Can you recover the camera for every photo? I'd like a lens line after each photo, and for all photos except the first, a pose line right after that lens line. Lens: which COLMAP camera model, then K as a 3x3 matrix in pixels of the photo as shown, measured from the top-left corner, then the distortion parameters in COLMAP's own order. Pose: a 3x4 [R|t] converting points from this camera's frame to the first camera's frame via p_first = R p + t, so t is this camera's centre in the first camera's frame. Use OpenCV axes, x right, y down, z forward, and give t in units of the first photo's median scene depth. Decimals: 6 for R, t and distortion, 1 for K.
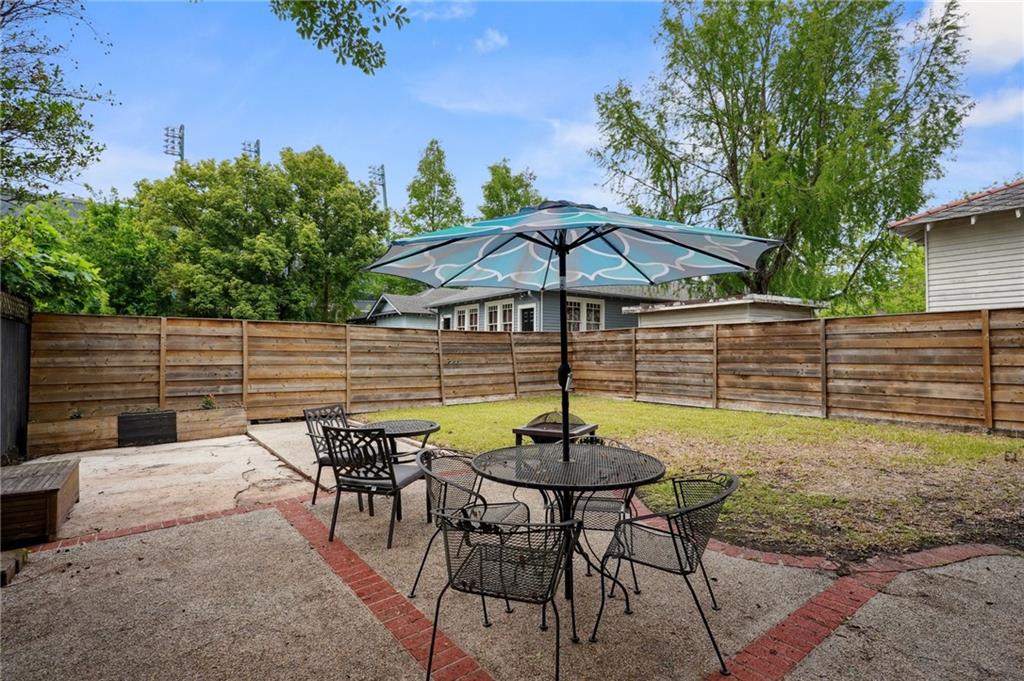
lens RADIAL K [[494.9, 0, 512.5], [0, 494.9, 345.2], [0, 0, 1]] dist [0.001407, -0.000201]
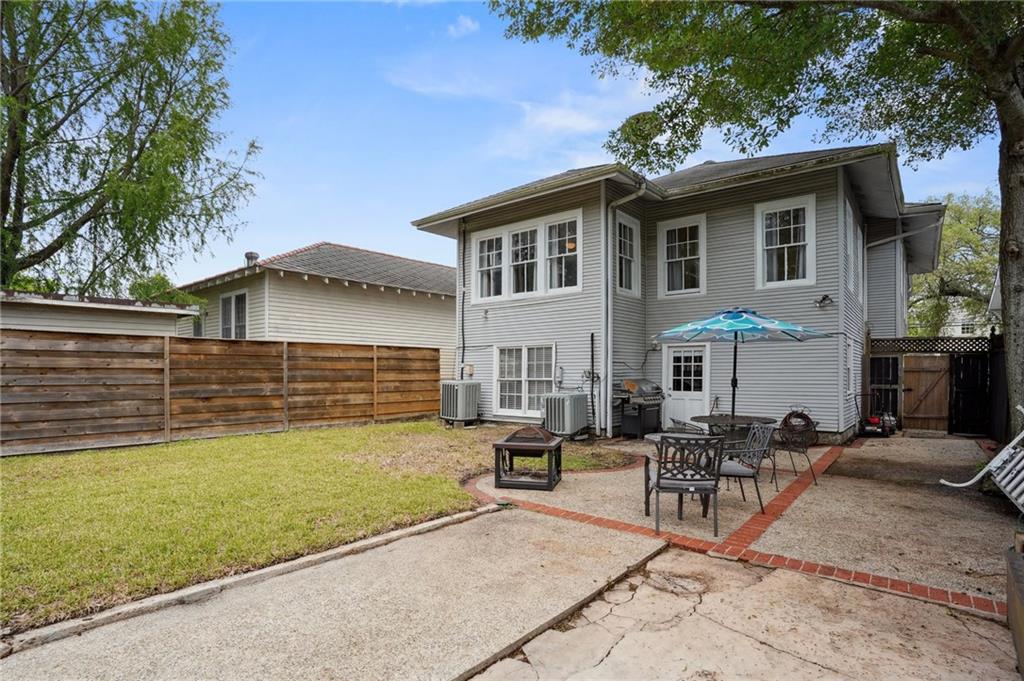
lens RADIAL K [[516.1, 0, 509.0], [0, 516.1, 367.0], [0, 0, 1]] dist [0.002600, 0.000149]
pose [[-0.190740, 0.002800, 0.981637, -0.566397], [-0.025460, 0.999645, -0.007798, -0.000557], [-0.981310, -0.026480, -0.190601, 0.685951]]
